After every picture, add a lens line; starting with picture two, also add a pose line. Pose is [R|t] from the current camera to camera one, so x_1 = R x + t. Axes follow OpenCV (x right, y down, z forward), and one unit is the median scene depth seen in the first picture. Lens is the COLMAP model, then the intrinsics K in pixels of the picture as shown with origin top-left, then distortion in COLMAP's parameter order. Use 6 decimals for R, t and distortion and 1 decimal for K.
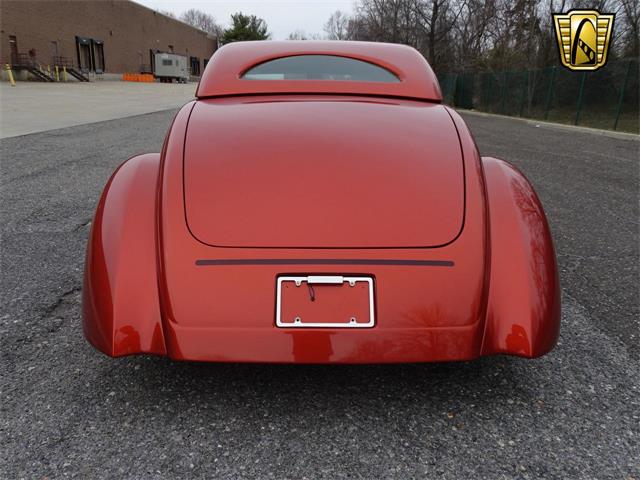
lens RADIAL K [[554.0, 0, 315.9], [0, 554.0, 242.1], [0, 0, 1]] dist [-0.002365, 0.000022]
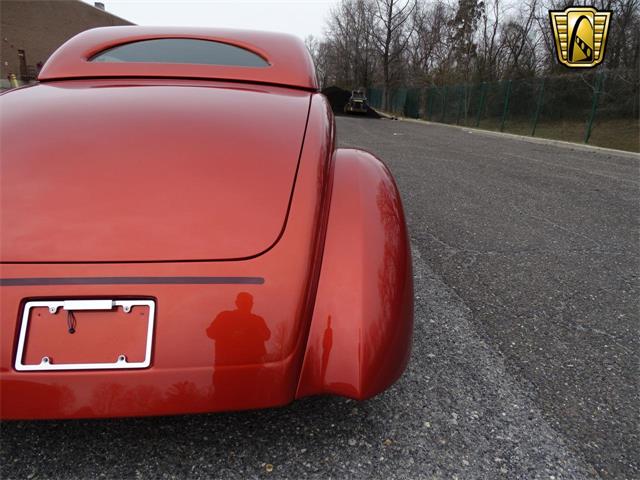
lens RADIAL K [[459.3, 0, 323.7], [0, 459.3, 237.6], [0, 0, 1]] dist [-0.006479, -0.000279]
pose [[0.998280, -0.004383, 0.058462, 0.183164], [0.003374, 0.999844, 0.017352, -0.020273], [-0.058529, -0.017125, 0.998139, 0.219433]]
